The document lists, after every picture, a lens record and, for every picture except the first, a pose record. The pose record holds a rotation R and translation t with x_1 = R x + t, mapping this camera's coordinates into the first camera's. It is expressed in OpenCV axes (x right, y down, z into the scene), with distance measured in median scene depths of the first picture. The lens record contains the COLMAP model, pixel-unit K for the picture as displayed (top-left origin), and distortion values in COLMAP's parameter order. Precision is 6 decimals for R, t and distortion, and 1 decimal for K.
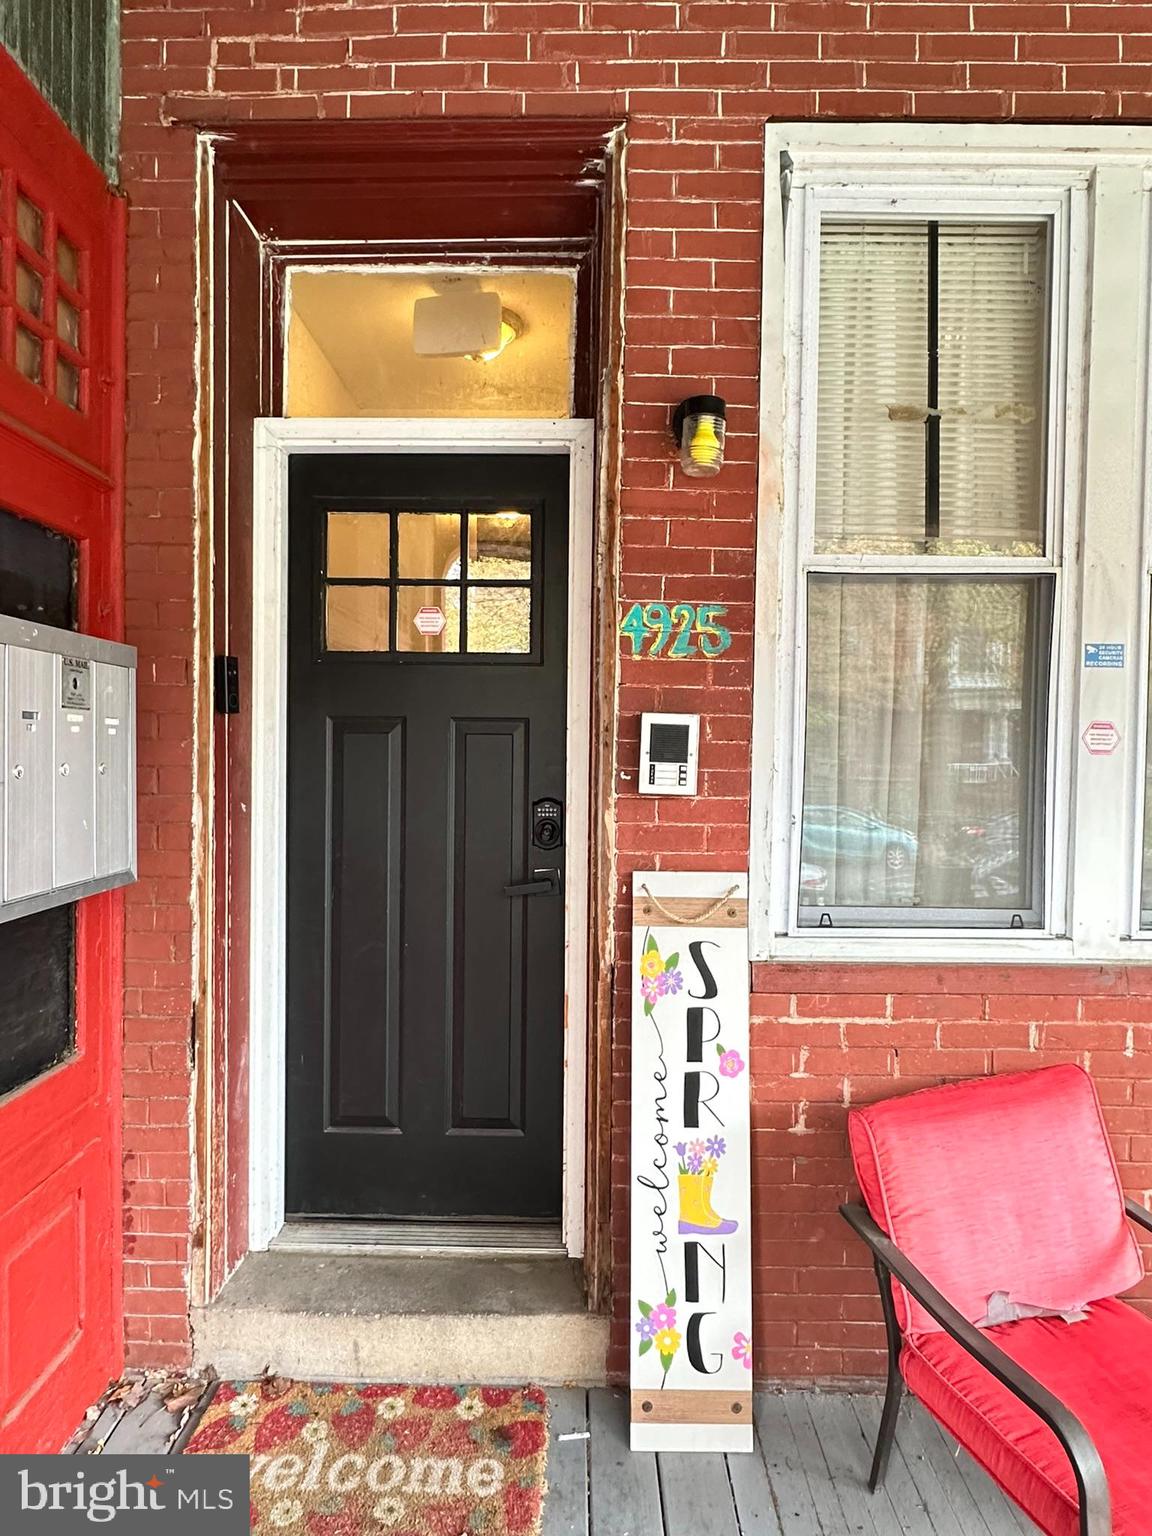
lens RADIAL K [[916.5, 0, 576.0], [0, 916.5, 768.0], [0, 0, 1]] dist [-0.001598, -0.000881]
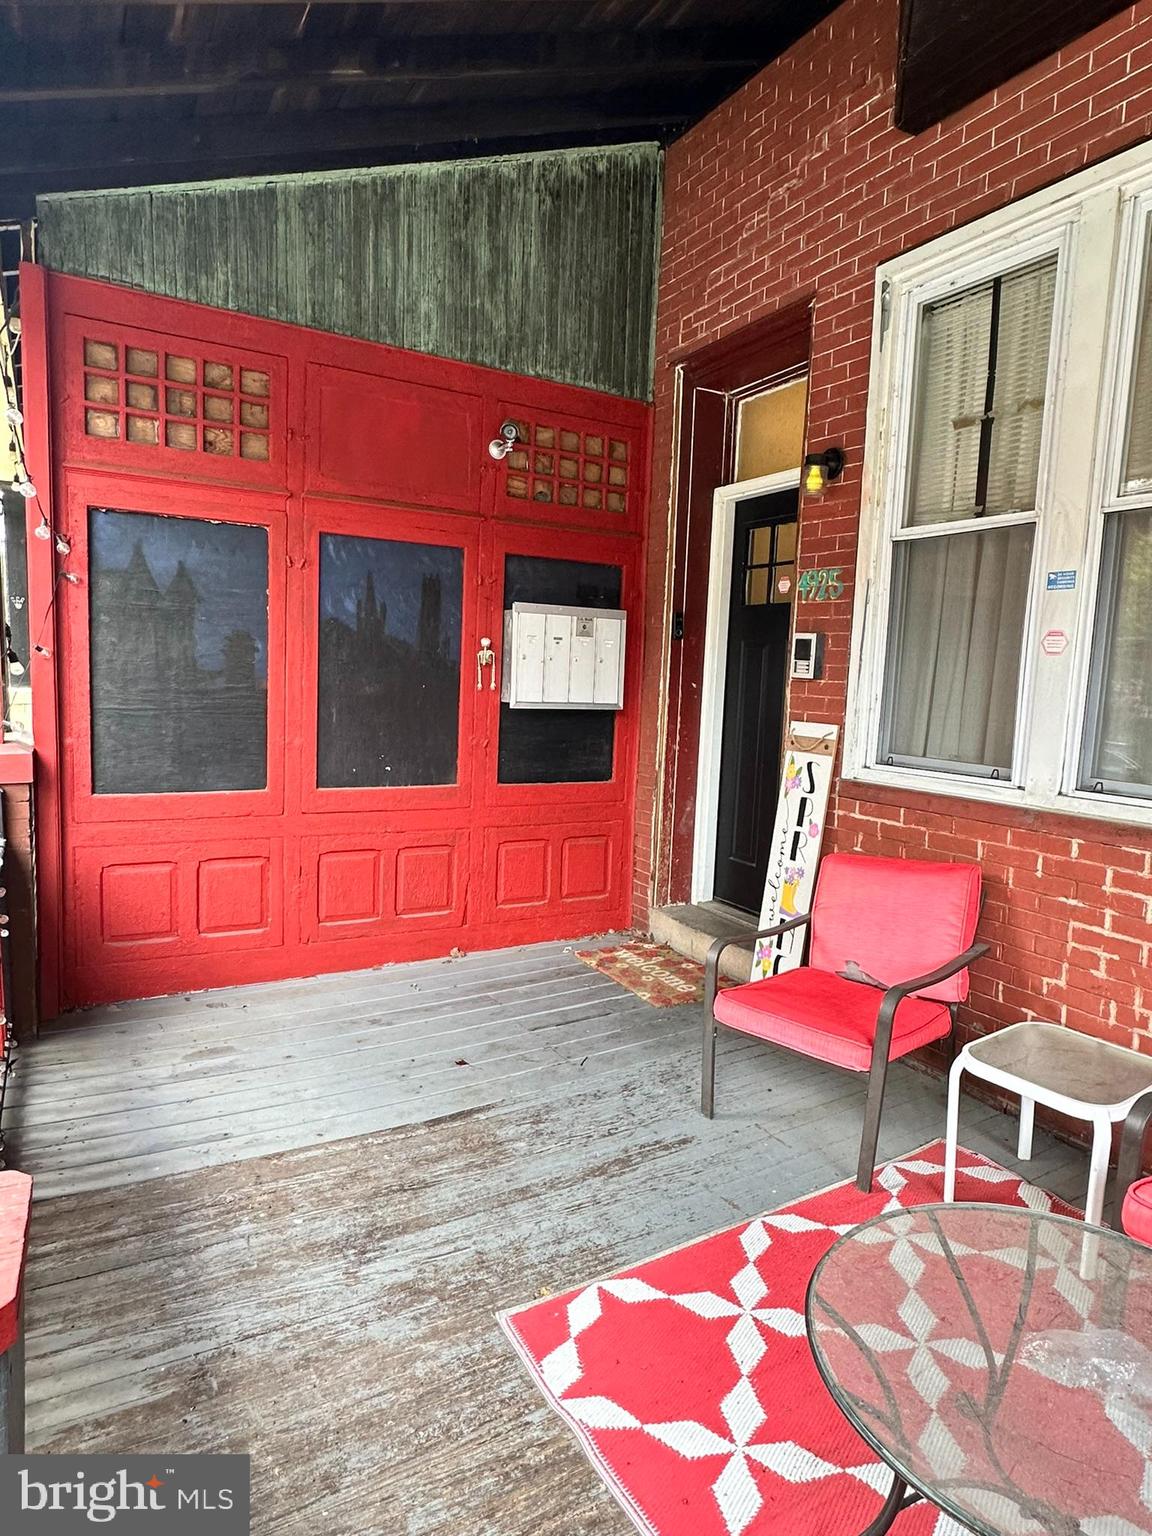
lens RADIAL K [[916.5, 0, 576.0], [0, 916.5, 768.0], [0, 0, 1]] dist [-0.001598, -0.000881]
pose [[0.498550, 0.099475, -0.861135, 1.421311], [-0.047790, 0.995037, 0.087276, 0.067309], [0.865543, -0.002358, 0.500830, -0.282508]]
